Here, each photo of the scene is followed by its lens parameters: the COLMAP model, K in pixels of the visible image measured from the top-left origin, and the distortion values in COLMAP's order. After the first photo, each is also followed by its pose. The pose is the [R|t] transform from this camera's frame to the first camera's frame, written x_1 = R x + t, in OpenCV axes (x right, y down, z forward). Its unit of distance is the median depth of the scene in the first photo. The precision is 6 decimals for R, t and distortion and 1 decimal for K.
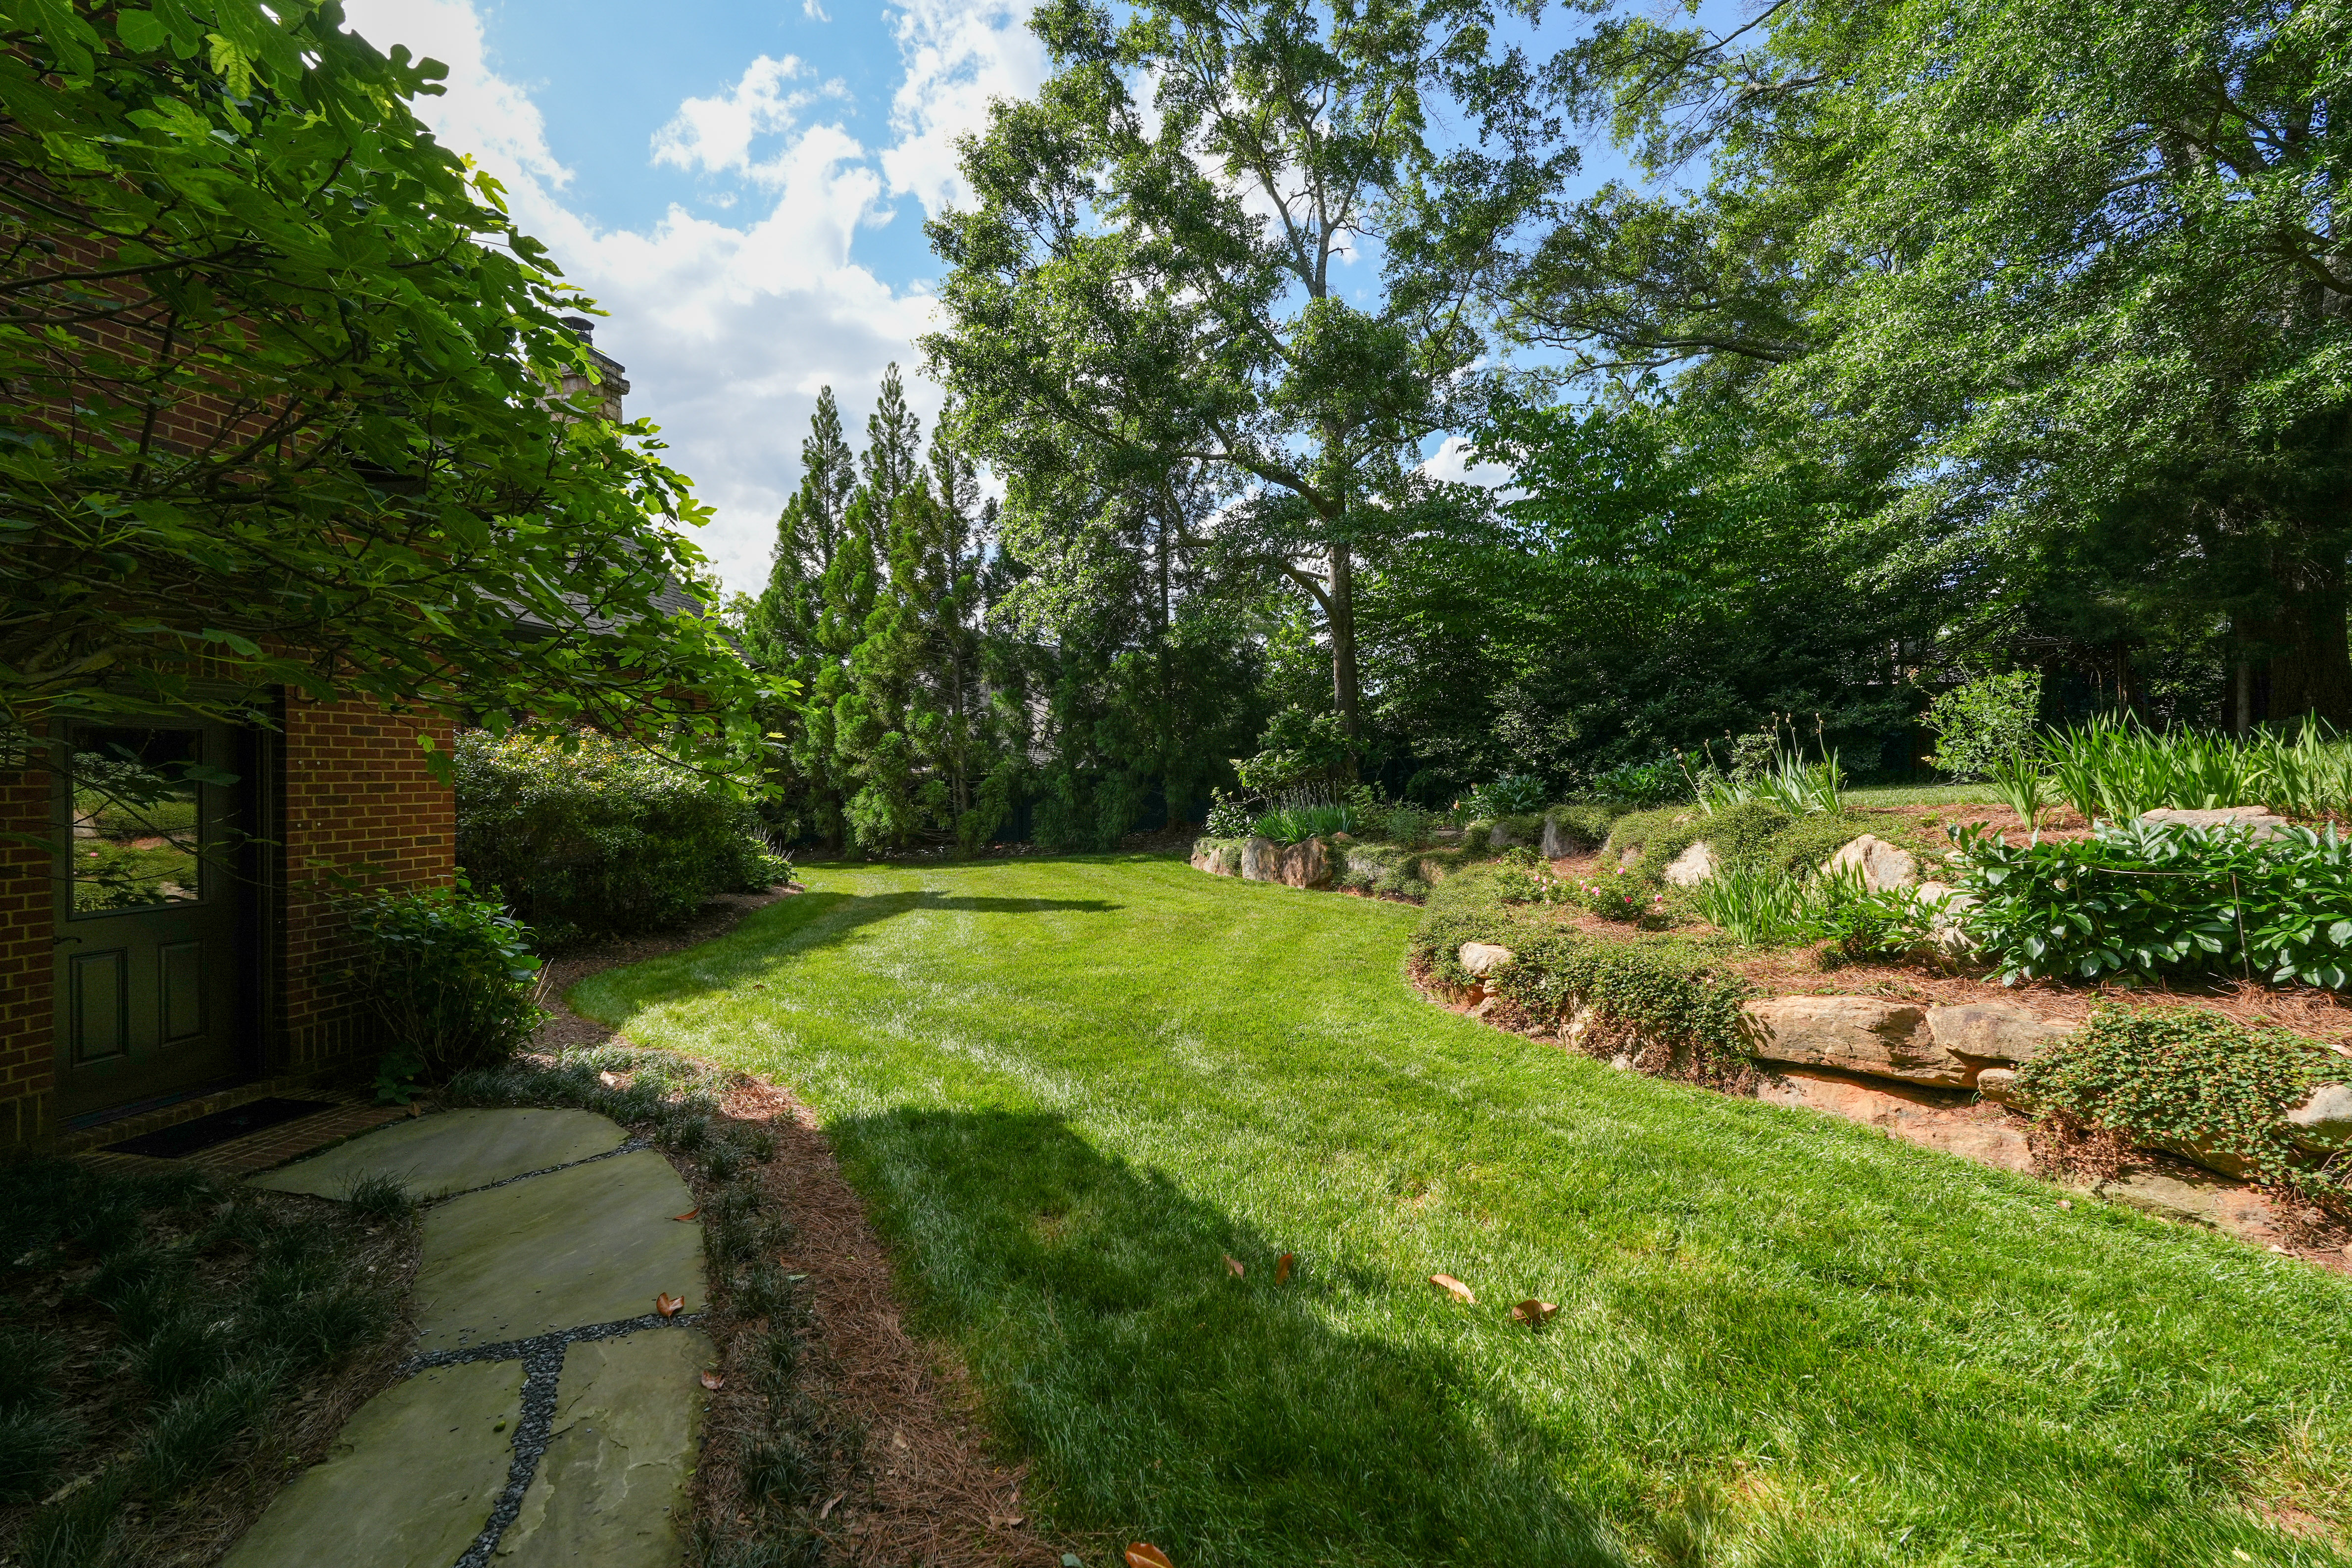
lens RADIAL K [[1022.1, 0, 1177.3], [0, 1022.1, 760.5], [0, 0, 1]] dist [0.003062, 0.000411]
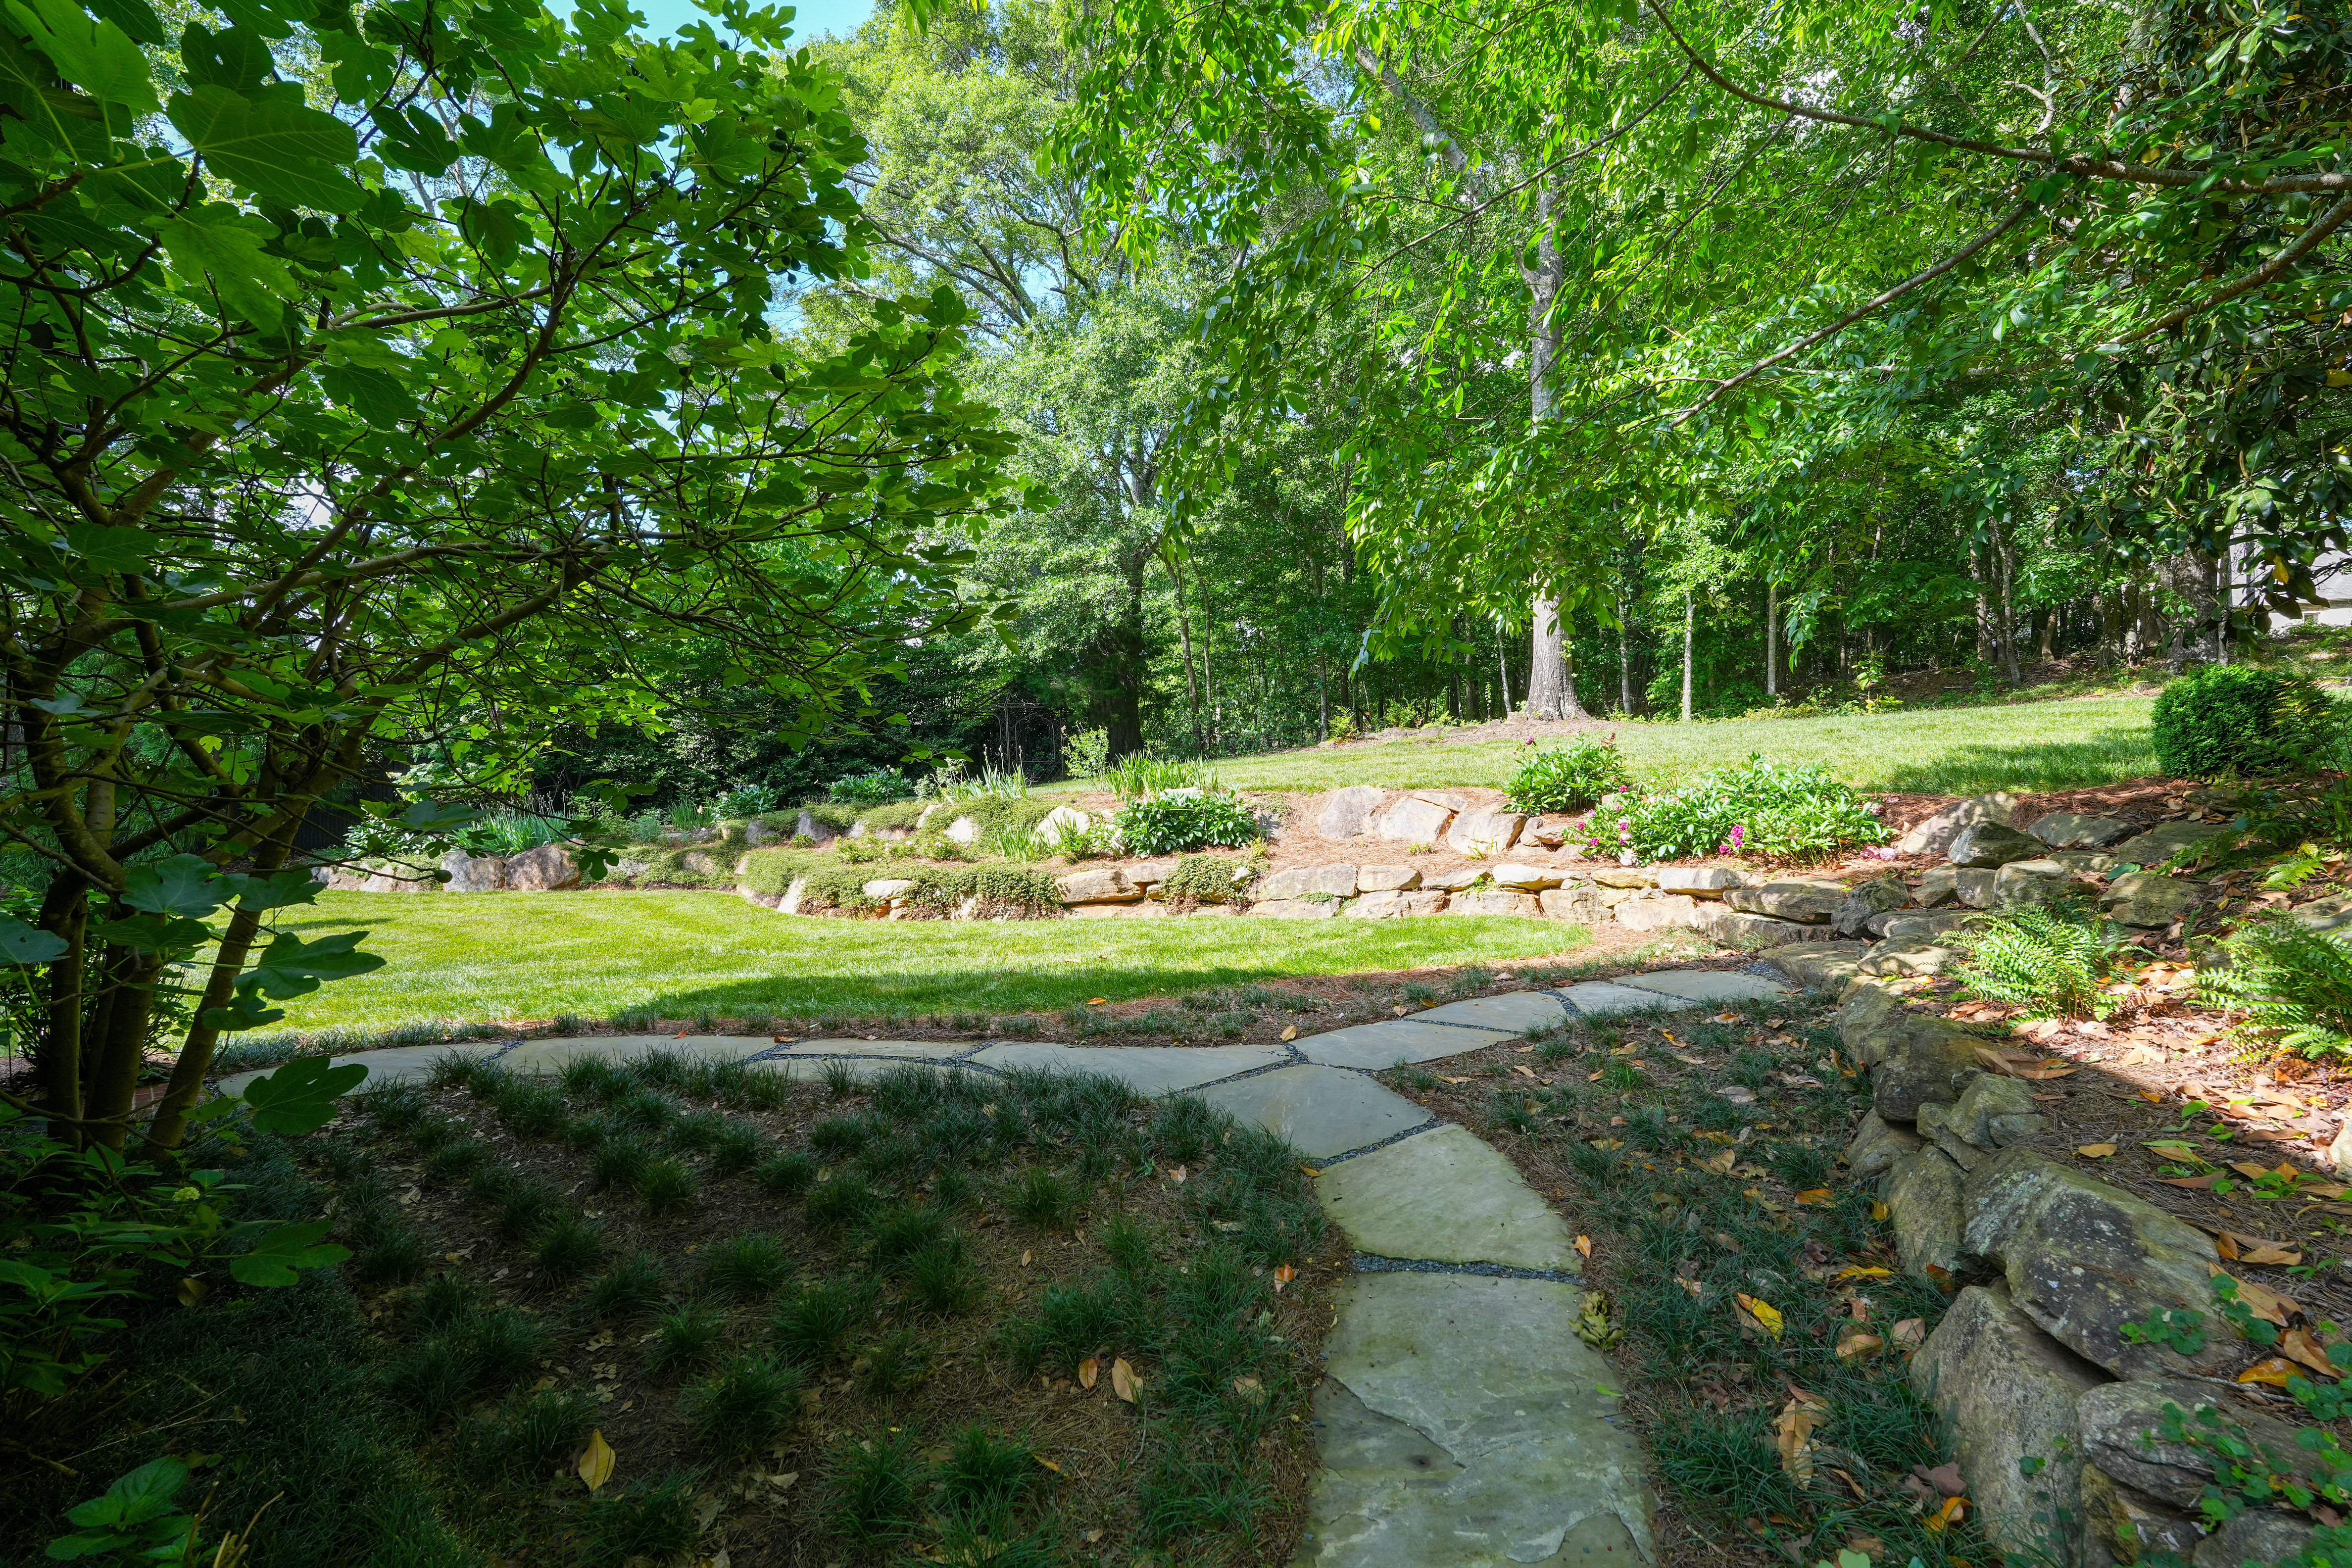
lens RADIAL K [[1022.1, 0, 1174.9], [0, 1022.1, 786.2], [0, 0, 1]] dist [0.003062, 0.000411]
pose [[0.573691, 0.000208, 0.819072, -0.509143], [-0.000827, 1.000000, 0.000325, 0.018510], [-0.819071, -0.000864, 0.573691, -0.211436]]
